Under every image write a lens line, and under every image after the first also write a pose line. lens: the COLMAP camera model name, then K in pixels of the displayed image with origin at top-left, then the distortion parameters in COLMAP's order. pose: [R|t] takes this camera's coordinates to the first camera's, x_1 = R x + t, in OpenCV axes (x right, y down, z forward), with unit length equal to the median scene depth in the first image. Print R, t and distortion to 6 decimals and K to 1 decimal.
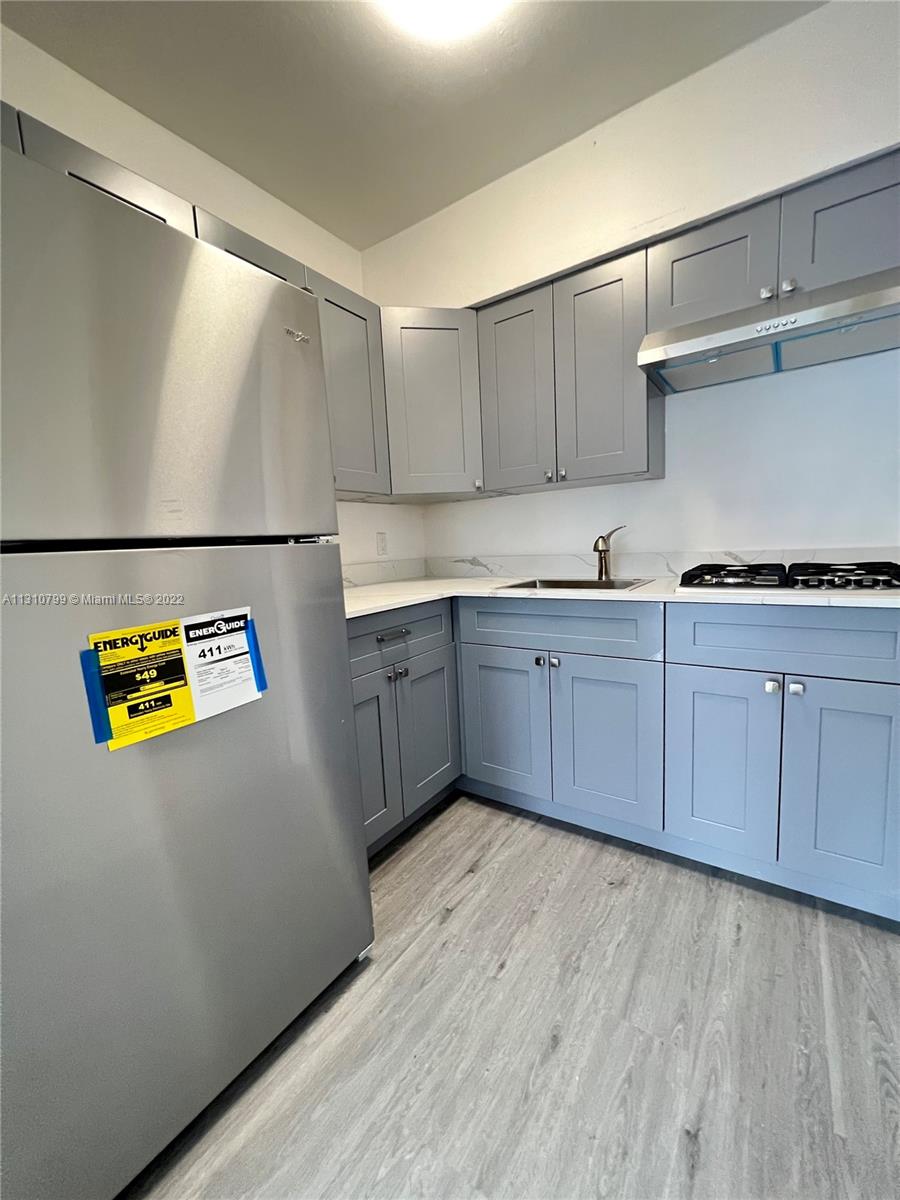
lens RADIAL K [[475.2, 0, 453.5], [0, 475.2, 596.9], [0, 0, 1]] dist [-0.001313, 0.000144]
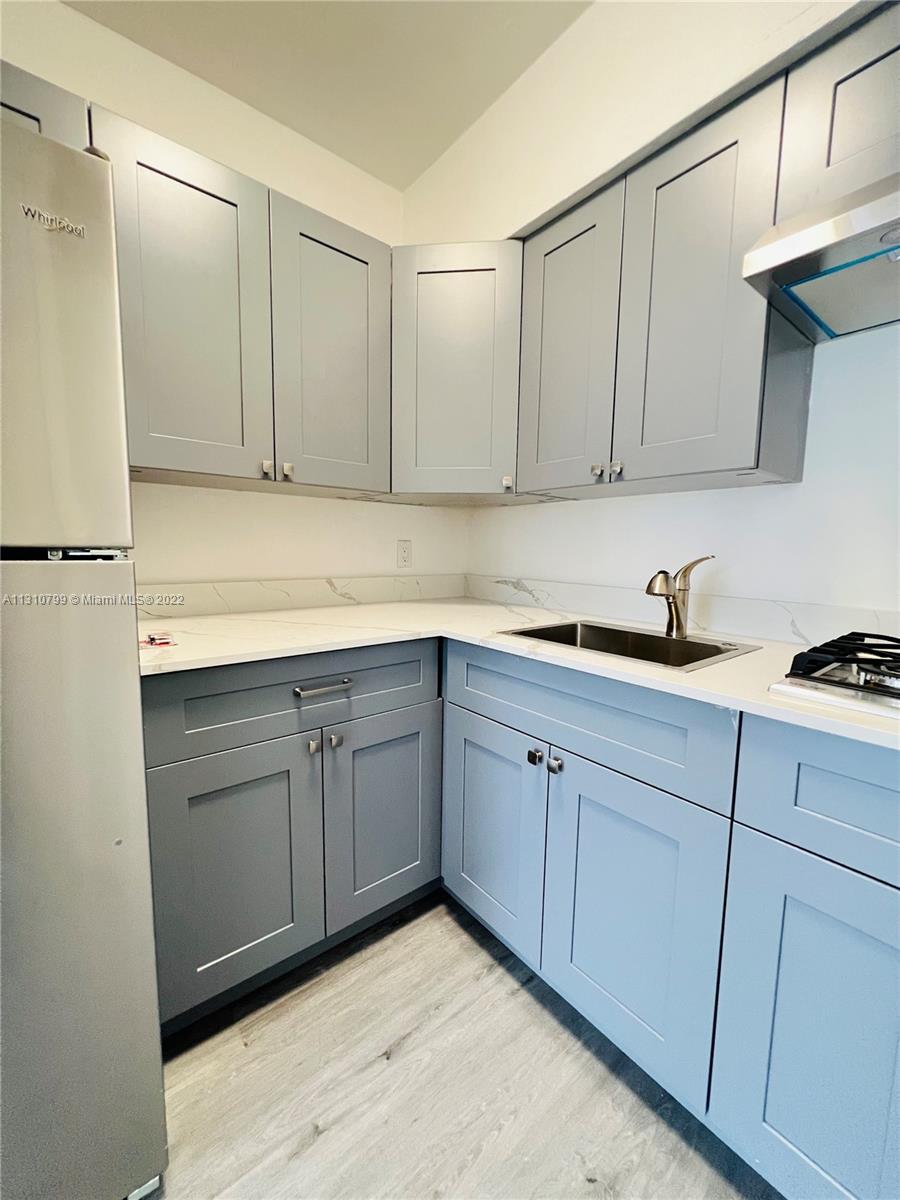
lens RADIAL K [[478.5, 0, 448.9], [0, 478.5, 598.6], [0, 0, 1]] dist [-0.002911, 0.000660]
pose [[0.956810, 0.093268, -0.275347, 0.222746], [-0.093872, 0.995523, 0.011015, -0.073416], [0.275142, 0.015308, 0.961282, 0.330826]]
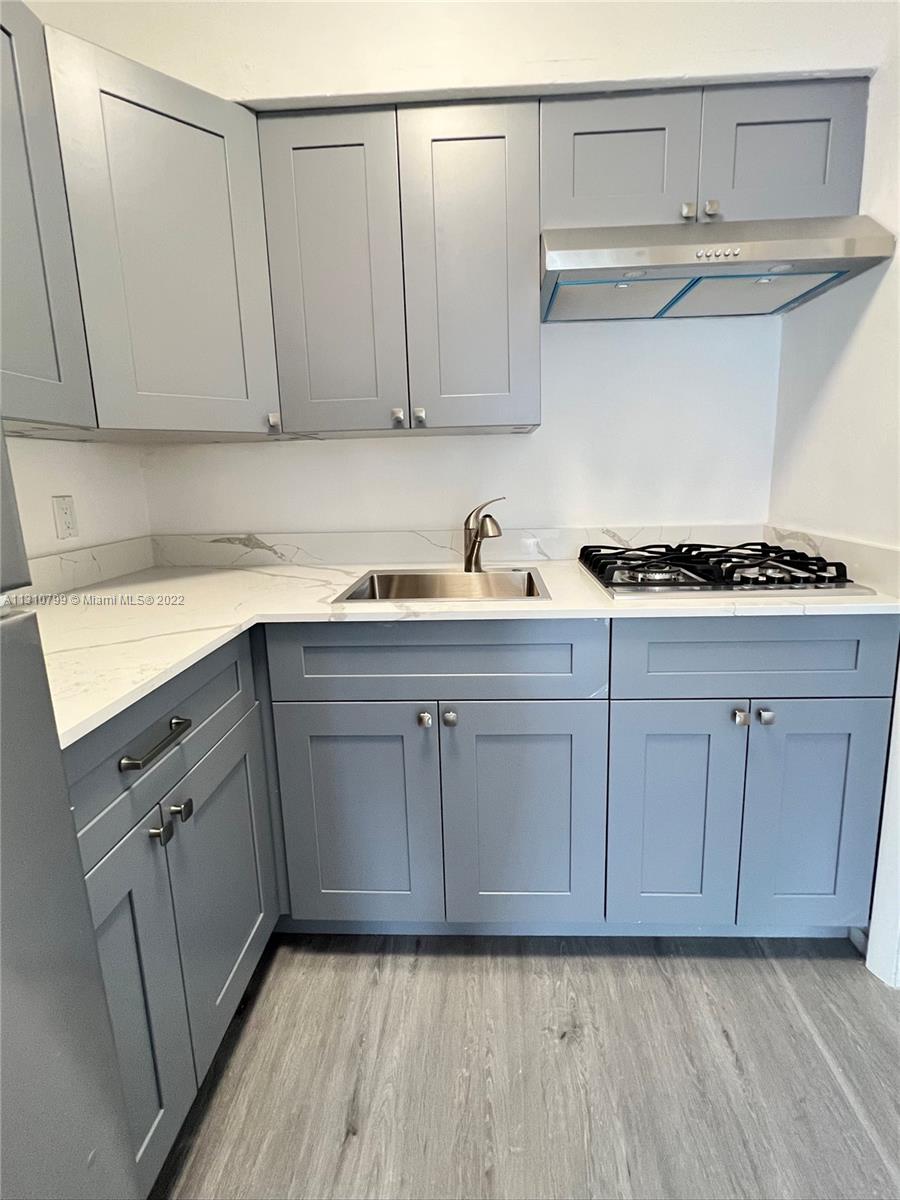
lens RADIAL K [[531.0, 0, 472.5], [0, 531.0, 557.9], [0, 0, 1]] dist [-0.001080, 0.000755]
pose [[0.845223, -0.059118, 0.531134, -0.120045], [0.045525, 0.998215, 0.038660, -0.097518], [-0.532472, -0.008496, 0.846405, 0.368618]]
